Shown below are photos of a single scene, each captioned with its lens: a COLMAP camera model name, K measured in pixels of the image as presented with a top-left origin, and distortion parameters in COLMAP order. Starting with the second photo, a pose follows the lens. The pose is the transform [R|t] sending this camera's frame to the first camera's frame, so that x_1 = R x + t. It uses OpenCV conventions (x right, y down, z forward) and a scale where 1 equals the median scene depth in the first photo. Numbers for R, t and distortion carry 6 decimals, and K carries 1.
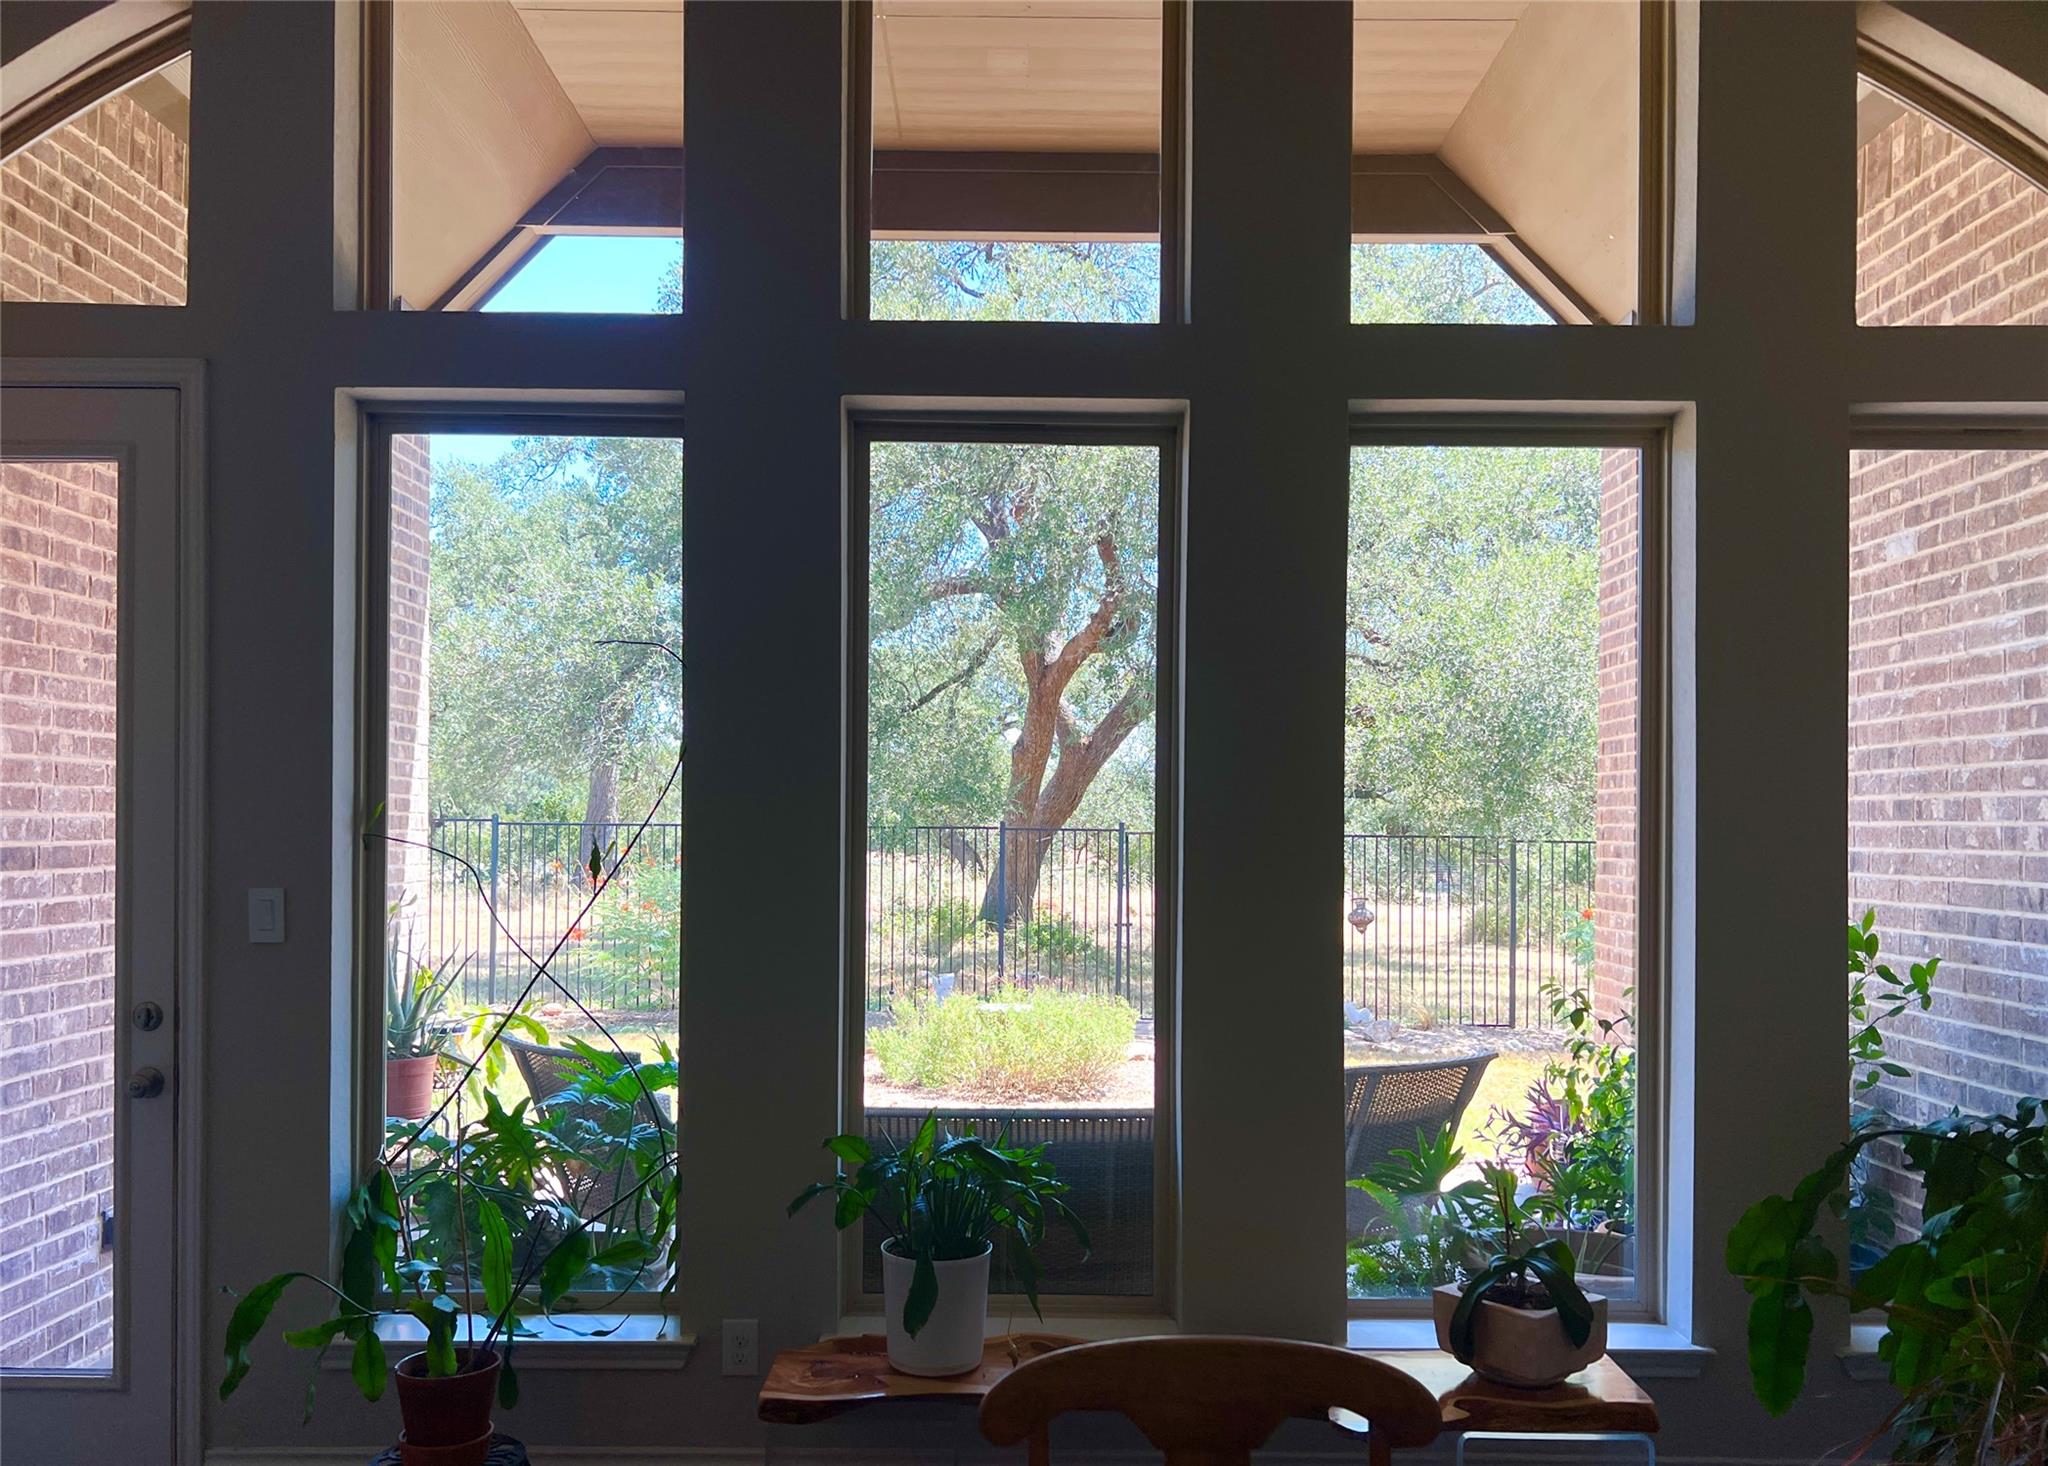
lens RADIAL K [[1493.3, 0, 1014.9], [0, 1493.3, 748.6], [0, 0, 1]] dist [0.031197, -0.030757]
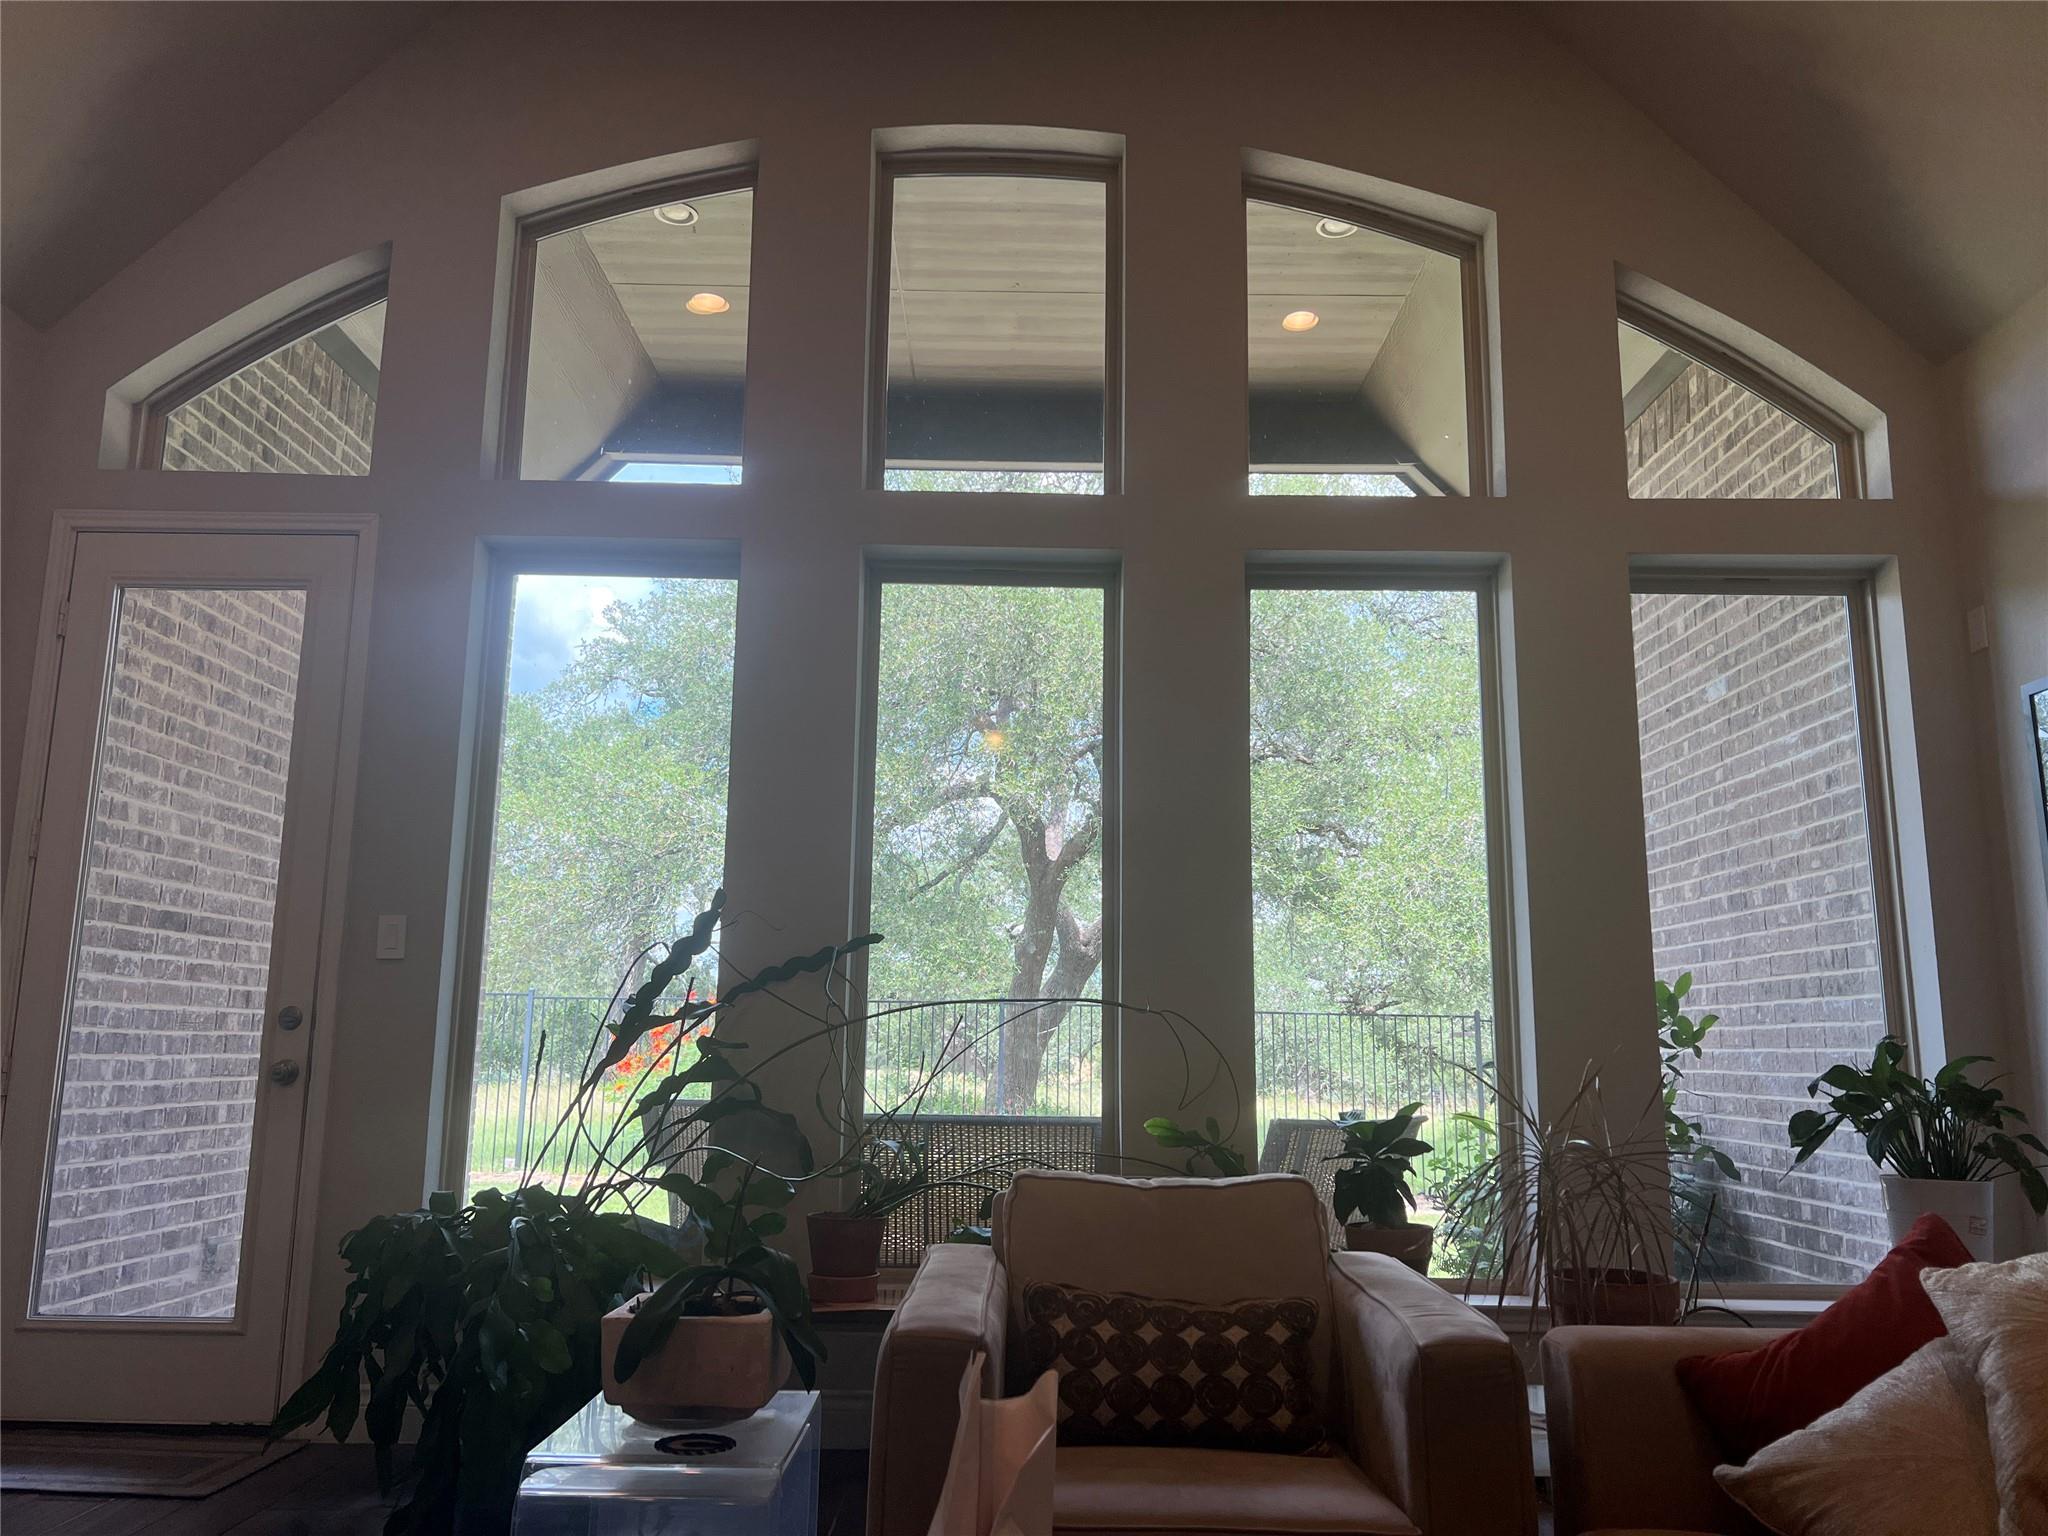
lens RADIAL K [[1533.4, 0, 1039.2], [0, 1533.4, 764.0], [0, 0, 1]] dist [0.041336, -0.031335]
pose [[0.999994, 0.003060, 0.001399, 0.034803], [-0.002766, 0.984400, -0.175926, 0.159760], [-0.001915, 0.175921, 0.984402, -0.249423]]
